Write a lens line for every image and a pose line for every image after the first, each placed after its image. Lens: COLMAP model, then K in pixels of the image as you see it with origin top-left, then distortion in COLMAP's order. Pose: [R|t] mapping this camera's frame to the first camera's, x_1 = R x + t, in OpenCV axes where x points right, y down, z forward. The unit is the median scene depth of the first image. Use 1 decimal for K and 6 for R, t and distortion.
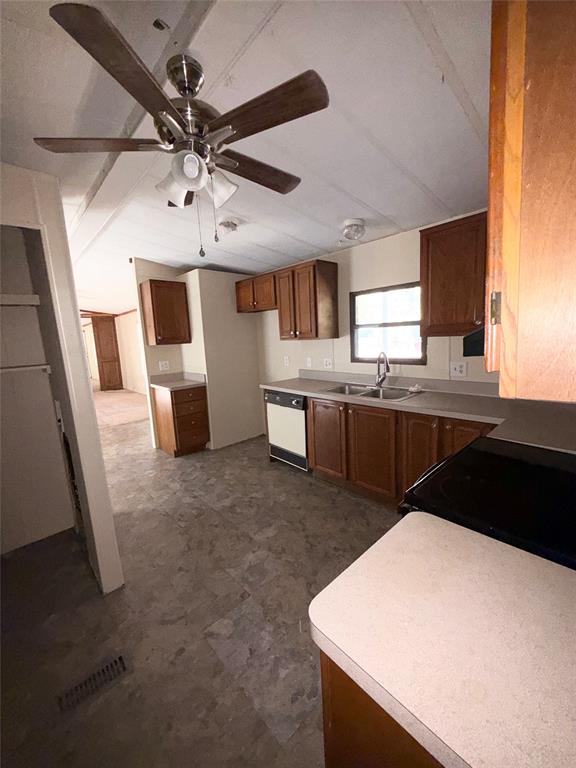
lens RADIAL K [[310.2, 0, 289.5], [0, 310.2, 385.0], [0, 0, 1]] dist [-0.004566, 0.001598]
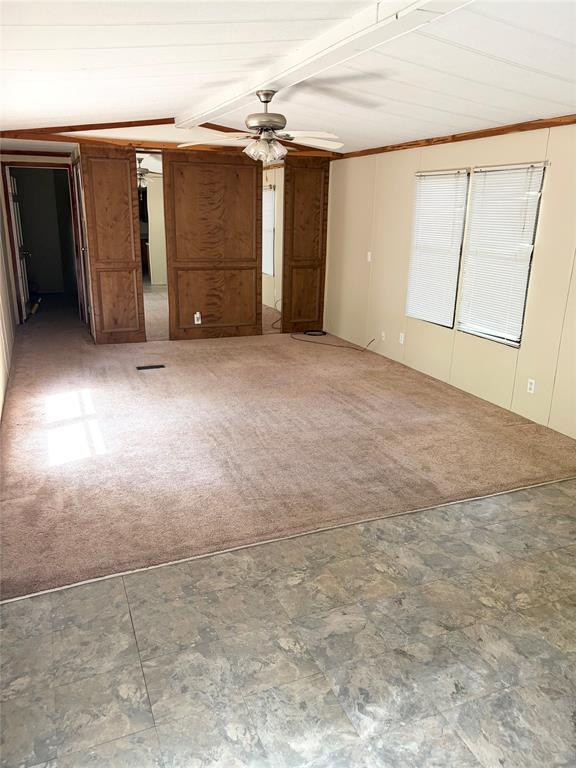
lens RADIAL K [[590.7, 0, 288.8], [0, 590.7, 385.1], [0, 0, 1]] dist [0.037304, -0.032528]
pose [[0.936532, 0.154640, -0.314632, -0.324191], [-0.108156, 0.981128, 0.160283, -0.045893], [0.333481, -0.116081, 0.935583, 0.203198]]
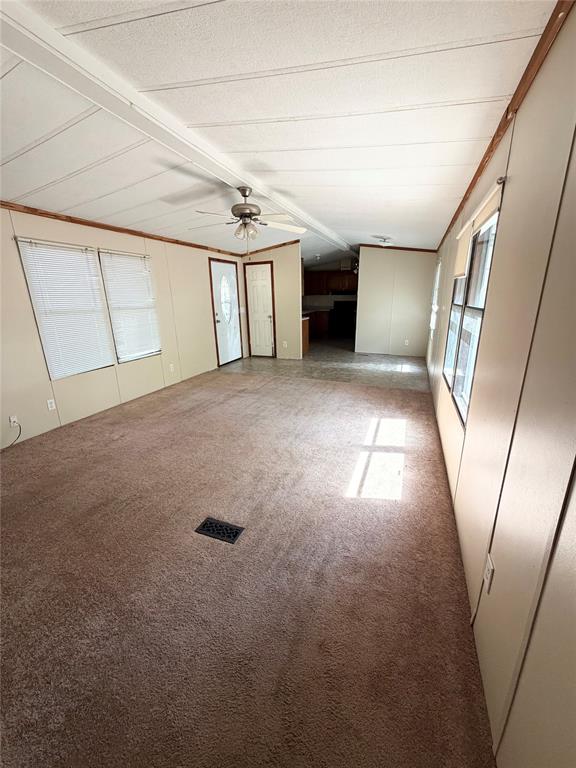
lens RADIAL K [[310.2, 0, 286.3], [0, 310.2, 382.8], [0, 0, 1]] dist [-0.004566, 0.001598]
pose [[-0.433025, -0.197499, 0.879479, -0.897702], [0.176942, 0.938093, 0.297781, -0.090668], [-0.883844, 0.284563, -0.371272, 0.822851]]
